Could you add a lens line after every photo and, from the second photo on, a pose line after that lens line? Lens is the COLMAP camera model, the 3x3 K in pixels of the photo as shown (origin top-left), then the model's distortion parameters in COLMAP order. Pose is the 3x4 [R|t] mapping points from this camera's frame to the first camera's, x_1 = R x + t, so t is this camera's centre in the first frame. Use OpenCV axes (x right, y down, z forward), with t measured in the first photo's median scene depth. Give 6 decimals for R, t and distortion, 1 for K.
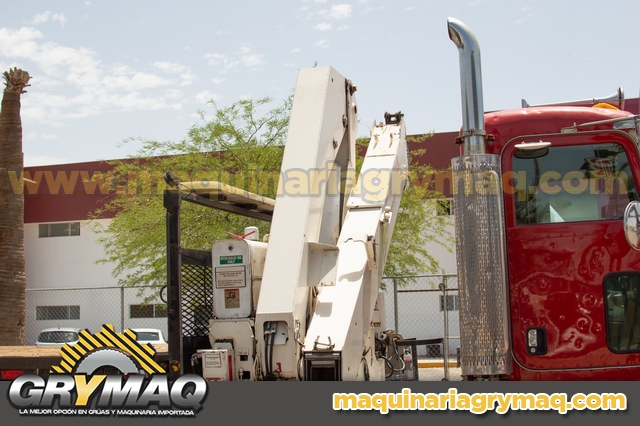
lens RADIAL K [[998.4, 0, 320.2], [0, 998.4, 211.6], [0, 0, 1]] dist [-0.155467, 0.000000]
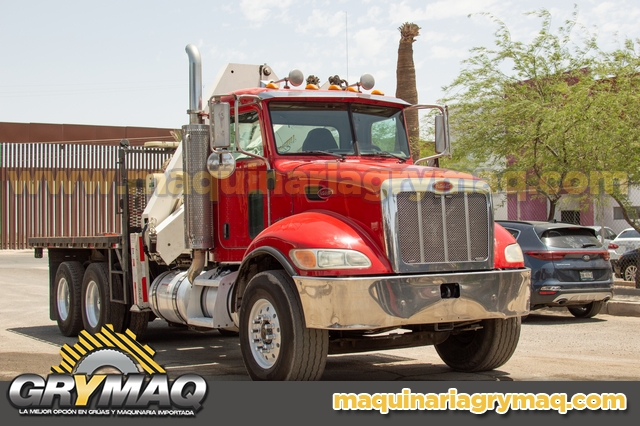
lens RADIAL K [[998.4, 0, 320.2], [0, 998.4, 210.8], [0, 0, 1]] dist [-0.155467, 0.000000]
pose [[0.740122, -0.001890, -0.672470, 1.143019], [0.069017, 0.994929, 0.073163, -0.013598], [0.668922, -0.100561, 0.736499, -0.114554]]
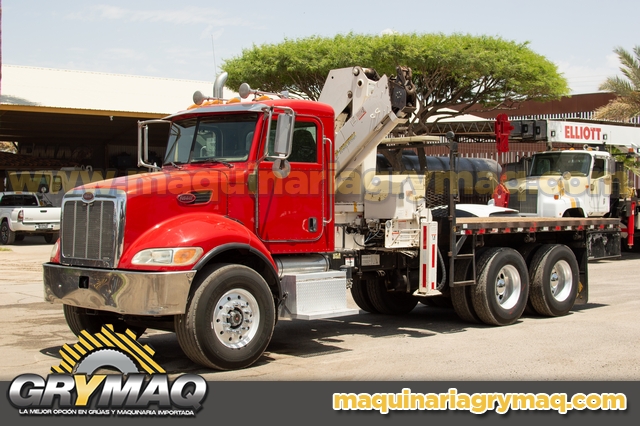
lens RADIAL K [[998.4, 0, 318.3], [0, 998.4, 209.4], [0, 0, 1]] dist [-0.155467, 0.000000]
pose [[-0.473725, 0.038904, -0.879813, 1.530834], [0.110148, 0.993796, -0.015364, 0.122879], [0.873757, -0.104188, -0.475072, 1.710274]]
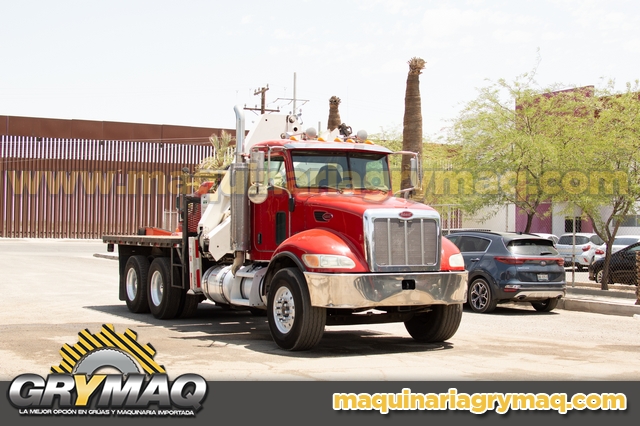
lens RADIAL K [[998.4, 0, 319.2], [0, 998.4, 211.4], [0, 0, 1]] dist [-0.155467, 0.000000]
pose [[0.720570, 0.021399, -0.693052, 1.544091], [0.045112, 0.995959, 0.077655, -0.090783], [0.691913, -0.087221, 0.716693, -0.491565]]
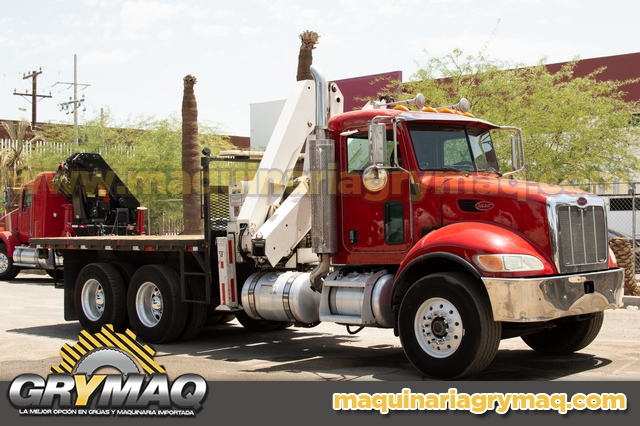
lens RADIAL K [[998.4, 0, 319.7], [0, 998.4, 211.9], [0, 0, 1]] dist [-0.155467, 0.000000]
pose [[0.891399, 0.009370, -0.453123, 0.784319], [0.039861, 0.994291, 0.098977, -0.081898], [0.451464, -0.106290, 0.885936, -0.544199]]
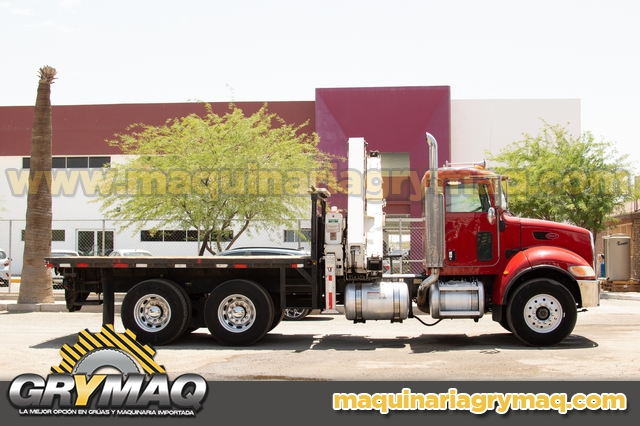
lens RADIAL K [[998.4, 0, 318.7], [0, 998.4, 213.4], [0, 0, 1]] dist [-0.155467, 0.000000]
pose [[0.975167, 0.032187, 0.219117, -0.565098], [-0.048019, 0.996576, 0.067315, -0.115150], [-0.216200, -0.076165, 0.973374, -1.197000]]
